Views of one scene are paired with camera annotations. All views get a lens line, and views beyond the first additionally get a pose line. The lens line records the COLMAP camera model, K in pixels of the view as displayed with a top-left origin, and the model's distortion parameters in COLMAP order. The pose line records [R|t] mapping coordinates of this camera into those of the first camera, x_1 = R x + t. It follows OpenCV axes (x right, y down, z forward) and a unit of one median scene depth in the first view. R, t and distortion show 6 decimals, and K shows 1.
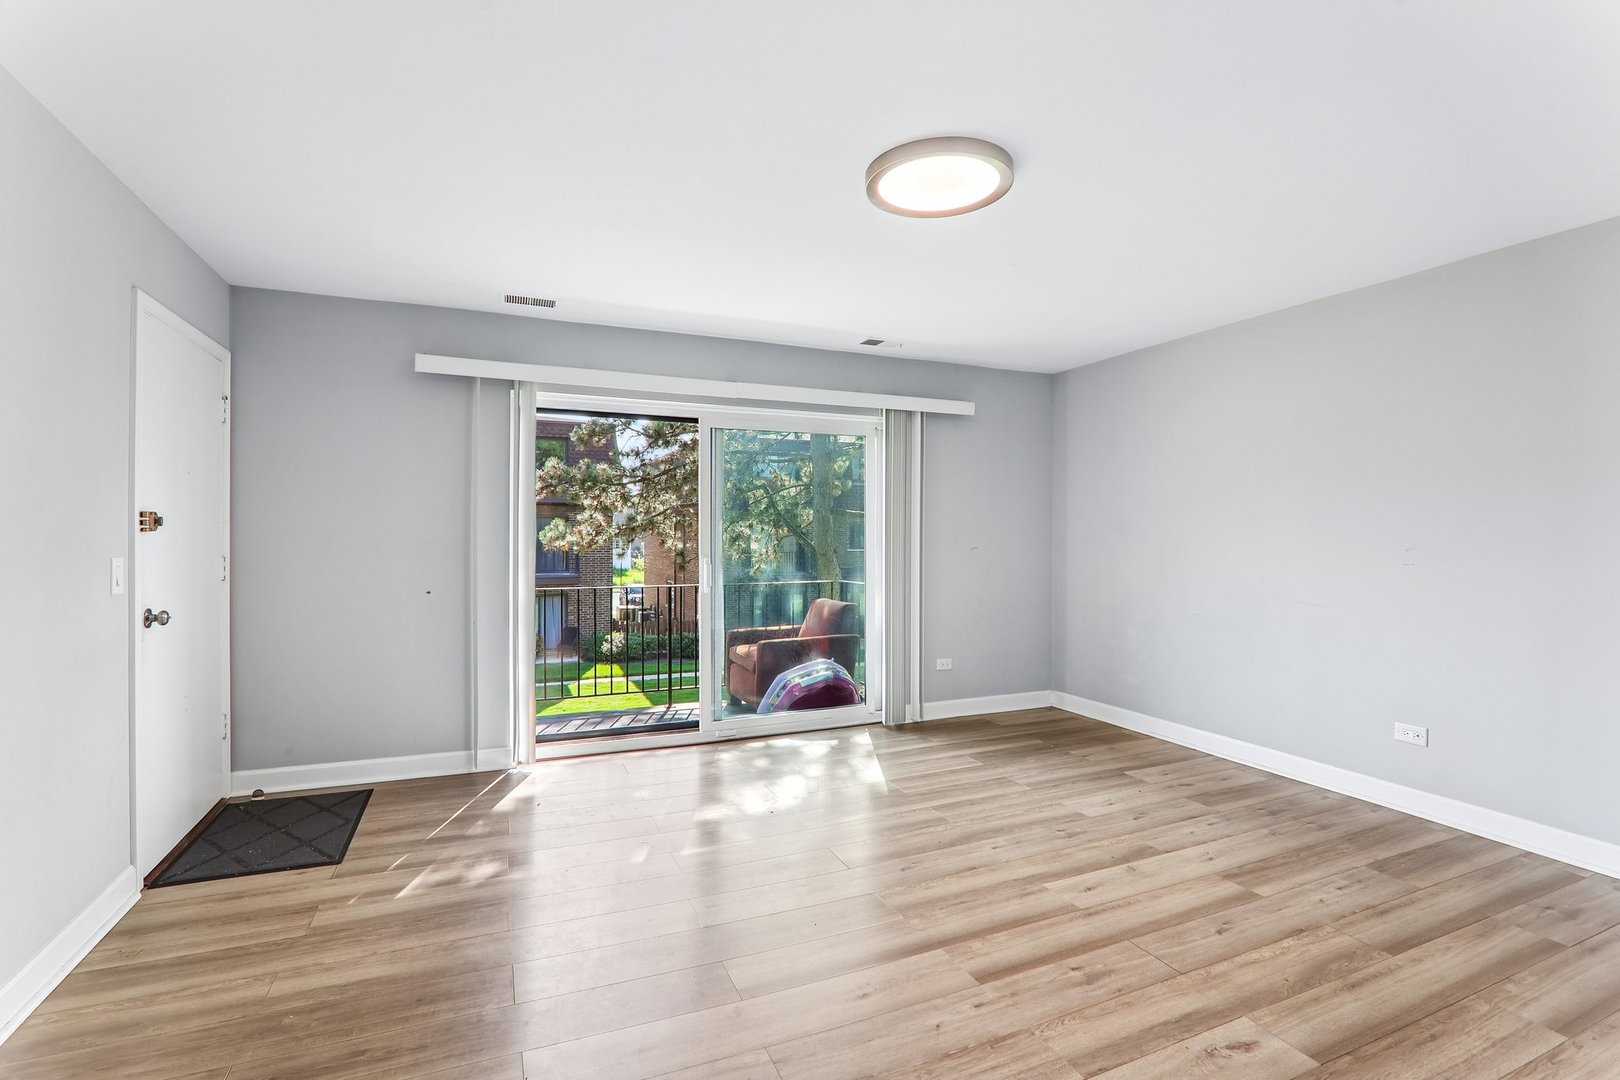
lens RADIAL K [[746.4, 0, 810.0], [0, 746.4, 540.0], [0, 0, 1]] dist [-0.017391, 0.000320]
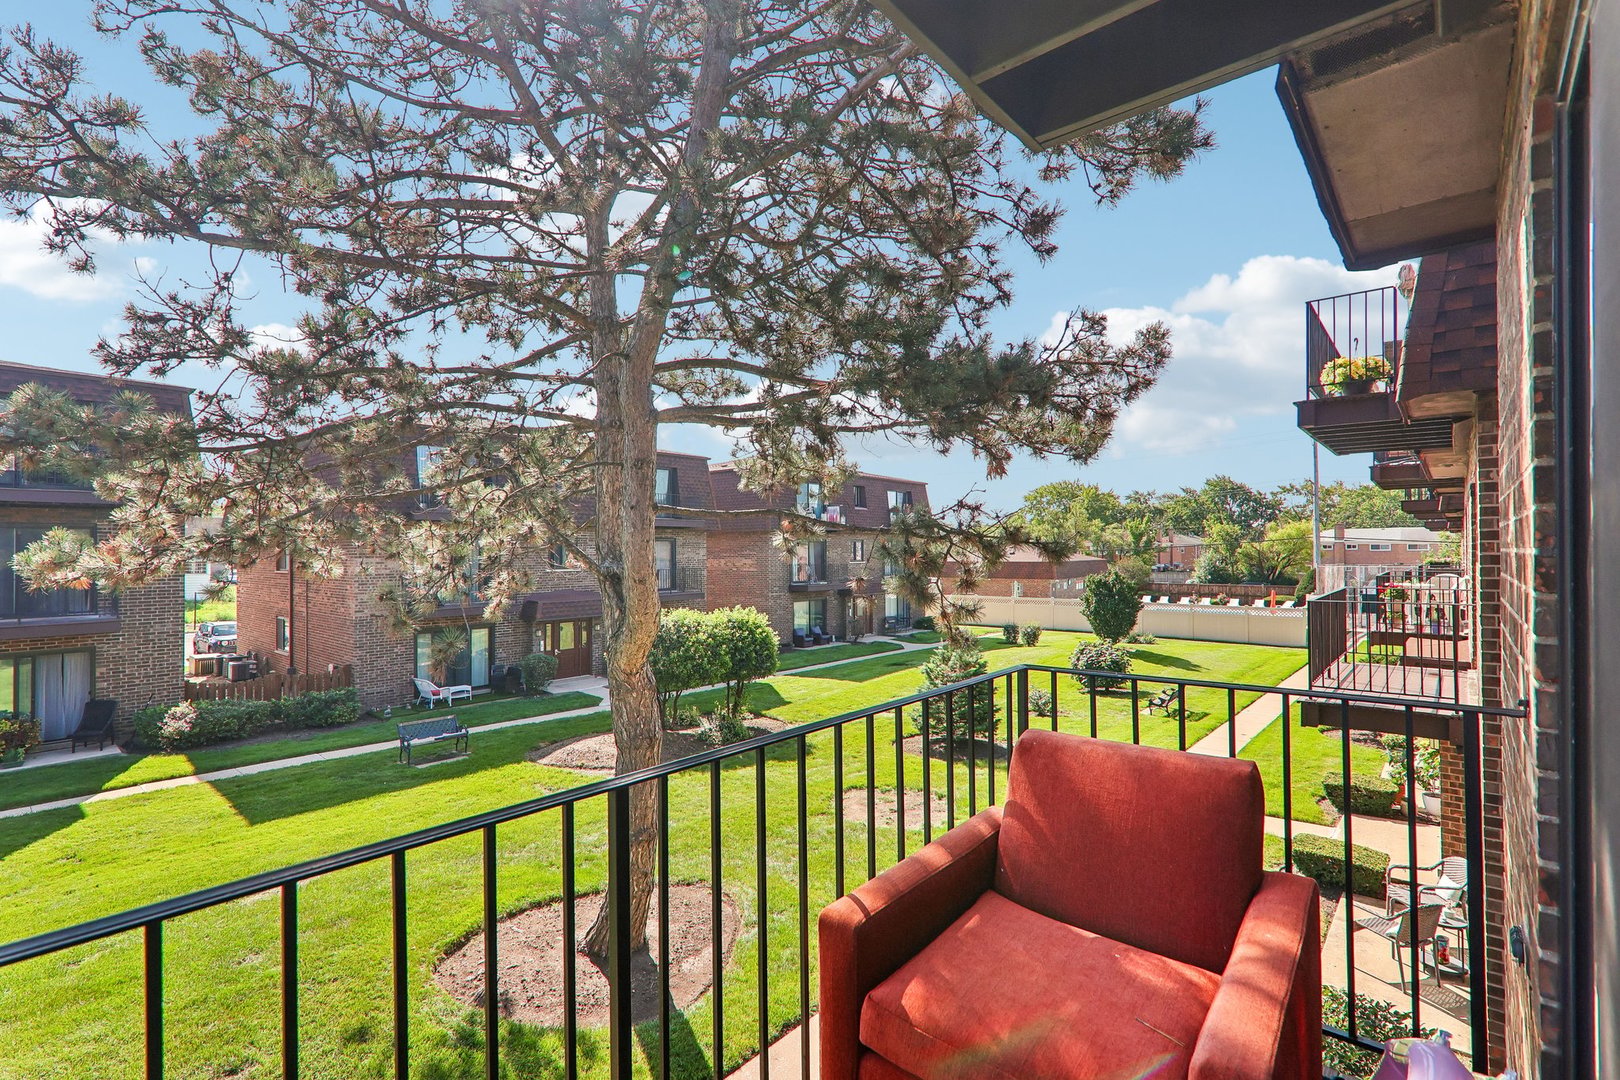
lens RADIAL K [[746.4, 0, 810.0], [0, 746.4, 540.0], [0, 0, 1]] dist [-0.017391, 0.000320]
pose [[0.899681, -0.004947, 0.436520, -0.052600], [0.012314, 0.999825, -0.014049, -0.002227], [-0.436374, 0.018015, 0.899585, 0.177475]]
